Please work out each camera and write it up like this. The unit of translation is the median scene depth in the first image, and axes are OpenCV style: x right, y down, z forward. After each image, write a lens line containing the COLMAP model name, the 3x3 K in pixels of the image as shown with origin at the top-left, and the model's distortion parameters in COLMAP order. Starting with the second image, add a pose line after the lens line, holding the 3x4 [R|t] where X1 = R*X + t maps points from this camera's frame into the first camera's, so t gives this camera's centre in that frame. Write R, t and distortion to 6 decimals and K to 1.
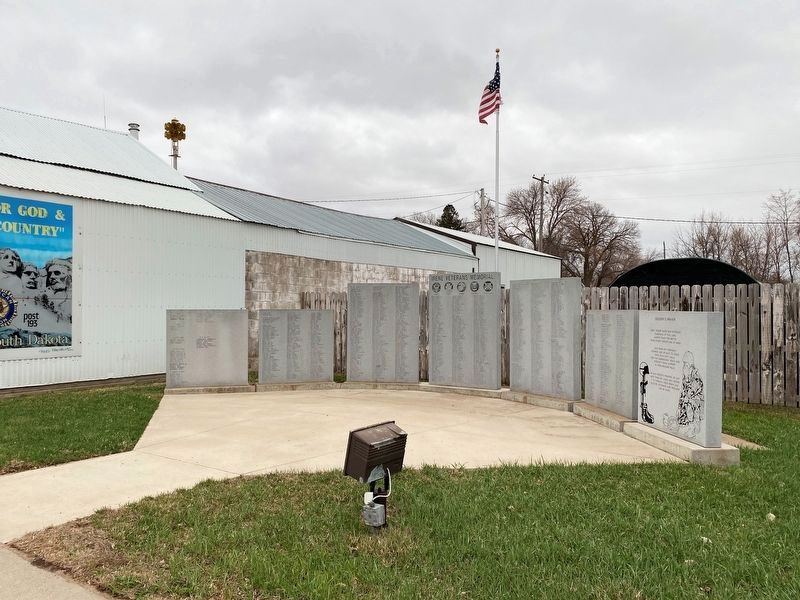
lens RADIAL K [[603.8, 0, 401.0], [0, 603.8, 301.1], [0, 0, 1]] dist [0.003329, -0.000024]
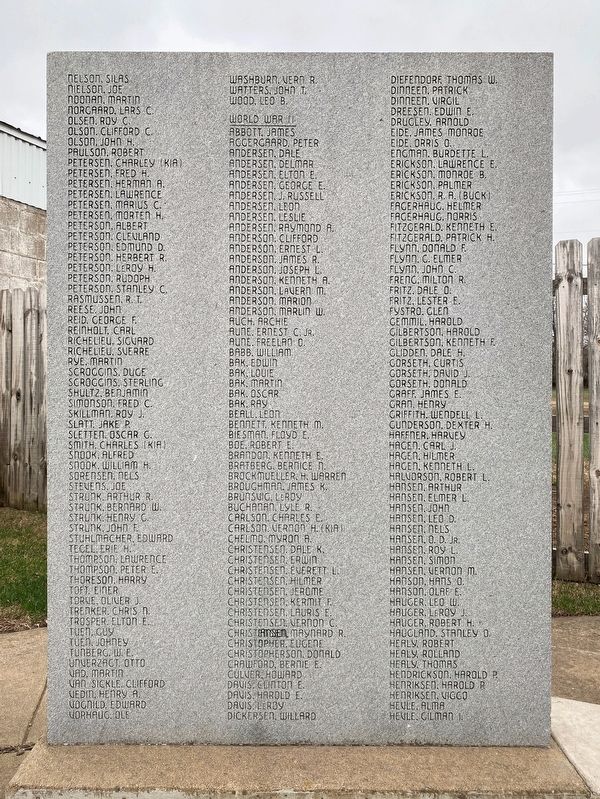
lens RADIAL K [[603.0, 0, 301.0], [0, 603.0, 397.7], [0, 0, 1]] dist [0.003329, -0.000024]
pose [[0.994082, -0.006429, 0.108439, -0.045788], [0.004611, 0.999845, 0.017004, 0.049146], [-0.108531, -0.016403, 0.993958, 0.856577]]
